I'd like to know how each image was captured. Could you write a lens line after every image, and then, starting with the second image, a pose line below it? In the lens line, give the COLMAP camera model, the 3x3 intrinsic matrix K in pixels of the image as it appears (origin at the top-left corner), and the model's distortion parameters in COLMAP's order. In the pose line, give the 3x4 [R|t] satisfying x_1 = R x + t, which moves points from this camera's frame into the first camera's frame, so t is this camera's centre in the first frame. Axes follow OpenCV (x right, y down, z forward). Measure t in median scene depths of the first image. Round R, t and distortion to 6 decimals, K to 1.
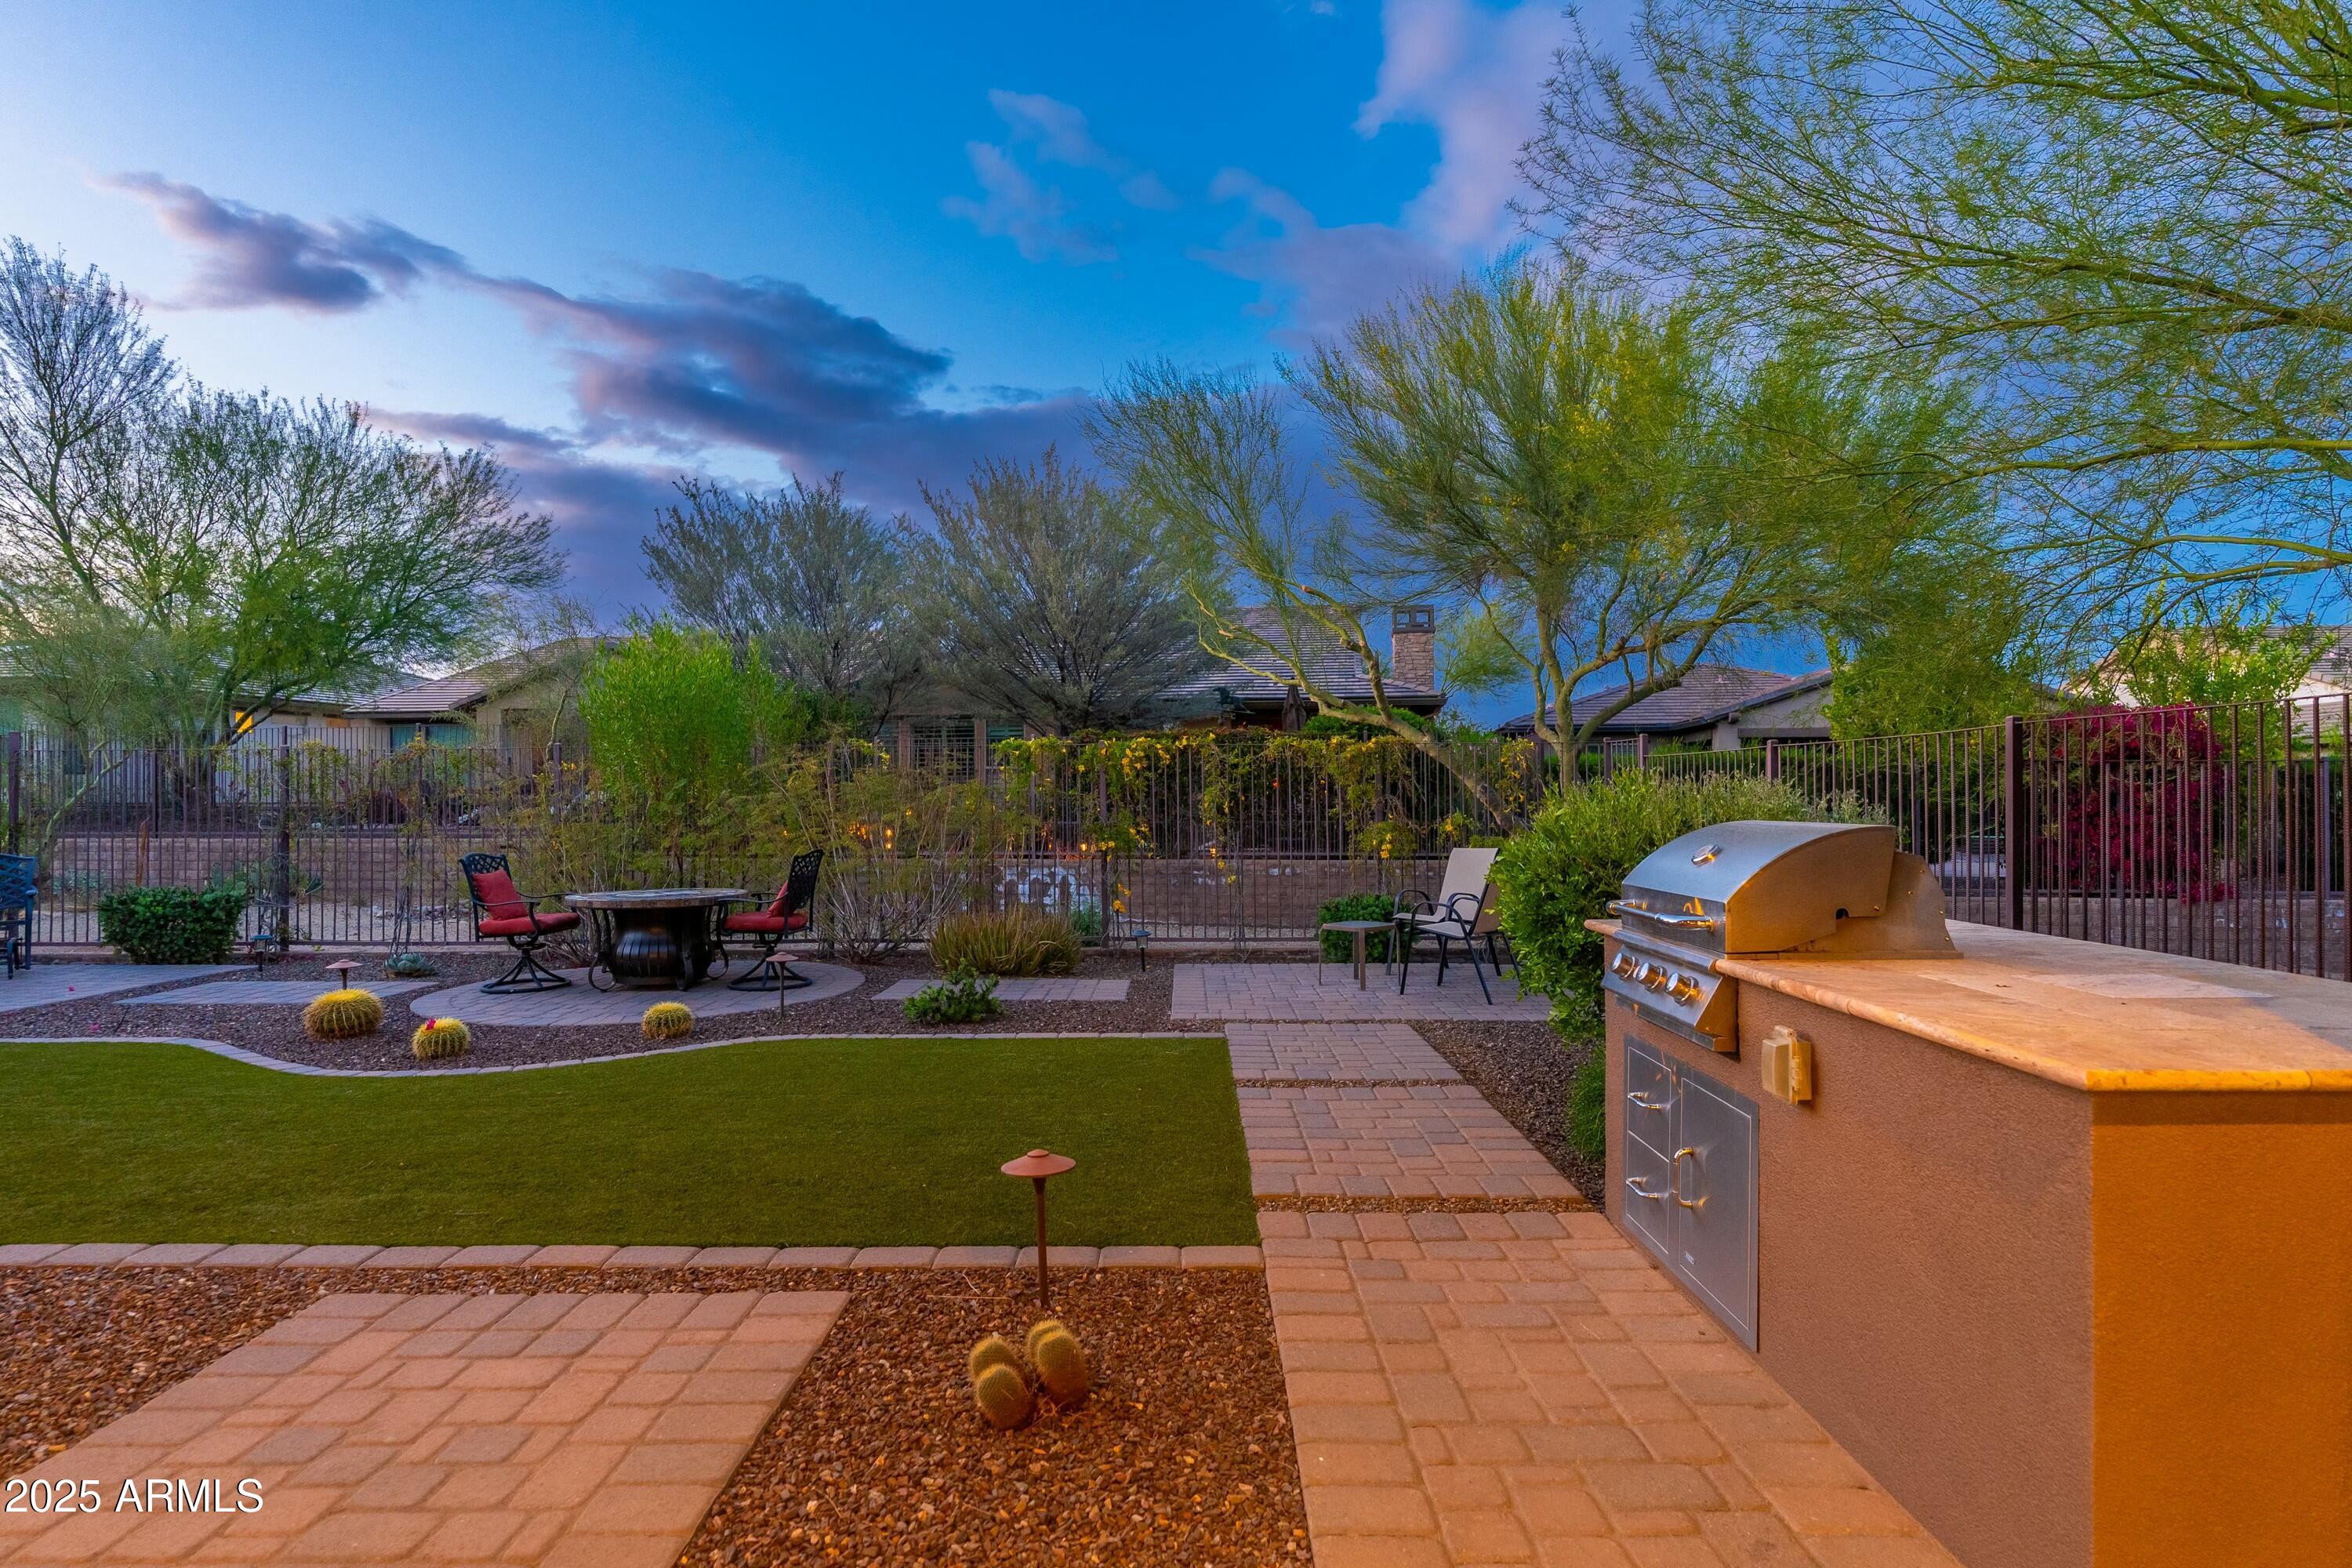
lens RADIAL K [[1213.8, 0, 1179.3], [0, 1213.8, 797.1], [0, 0, 1]] dist [-0.011231, 0.000143]
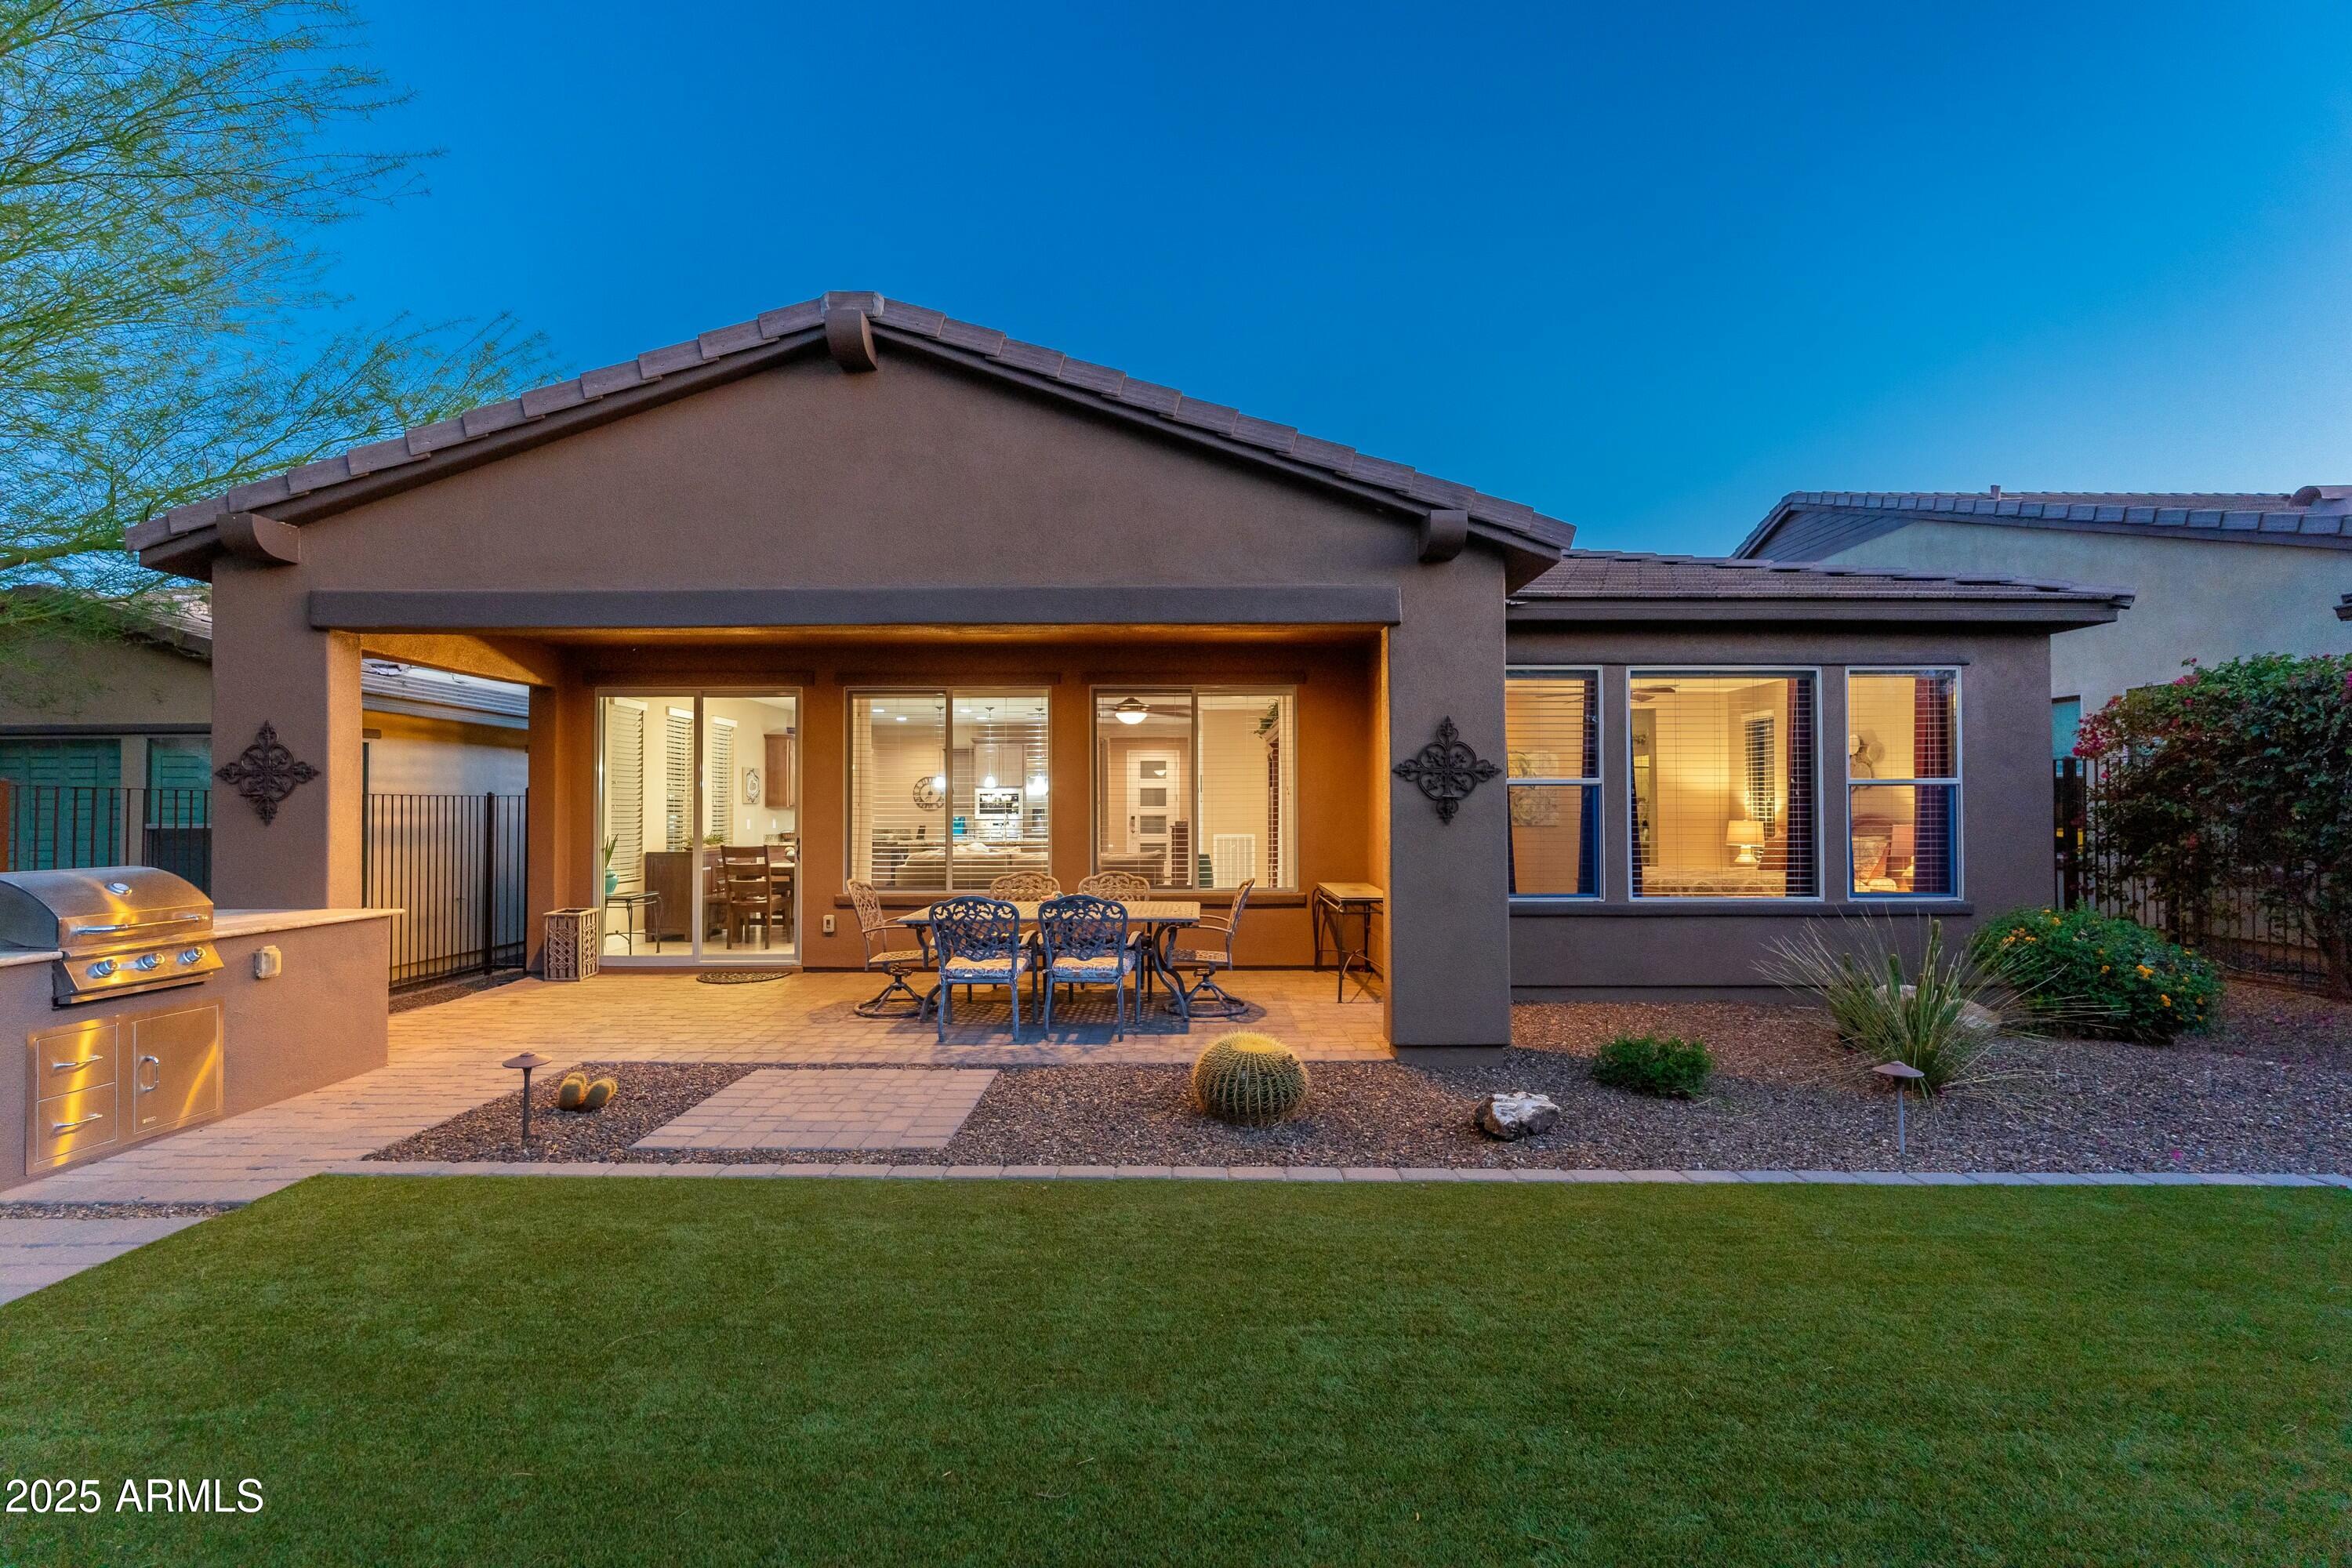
lens RADIAL K [[1041.4, 0, 1176.7], [0, 1041.4, 791.6], [0, 0, 1]] dist [-0.006036, 0.001214]
pose [[-0.999945, 0.005683, 0.008791, -0.314106], [0.005543, 0.999859, -0.015845, -0.016297], [-0.008879, -0.015795, -0.999836, 0.734713]]
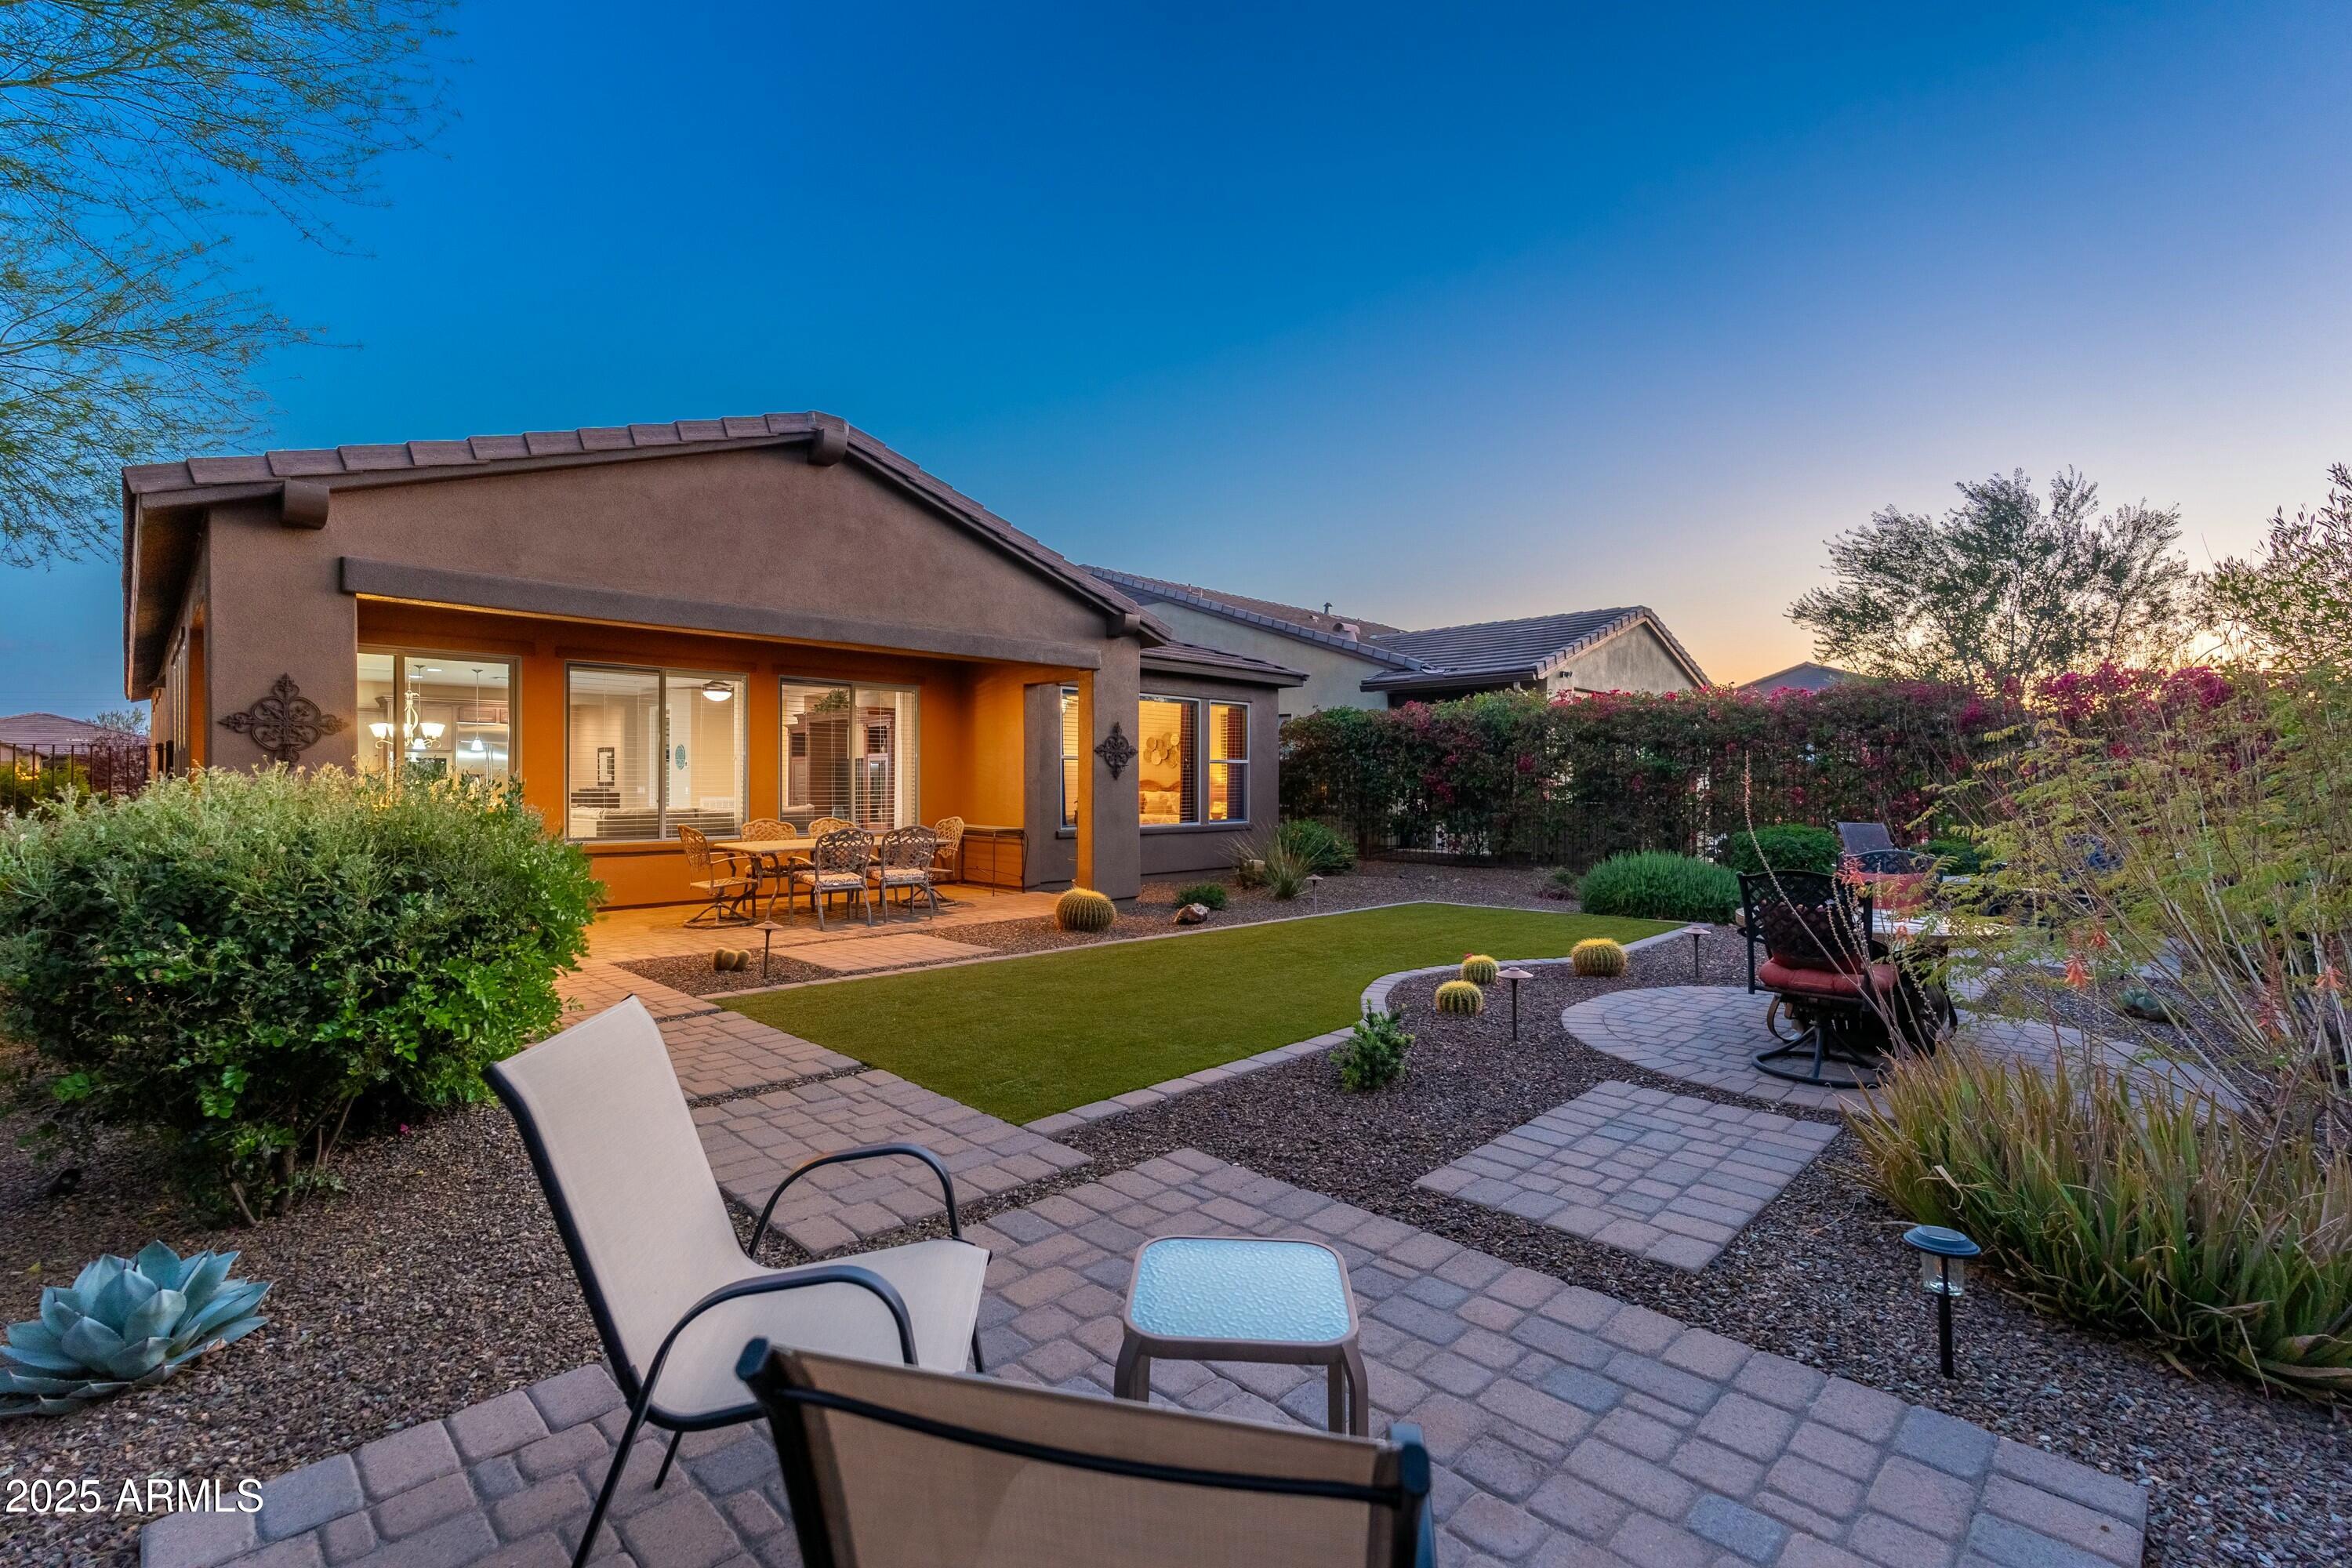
lens RADIAL K [[1041.4, 0, 1184.2], [0, 1041.4, 761.0], [0, 0, 1]] dist [-0.006036, 0.001214]
pose [[-0.703859, -0.013222, -0.710217, 0.256879], [0.001161, 0.999804, -0.019764, -0.004335], [0.710339, -0.014736, -0.703705, 0.960887]]
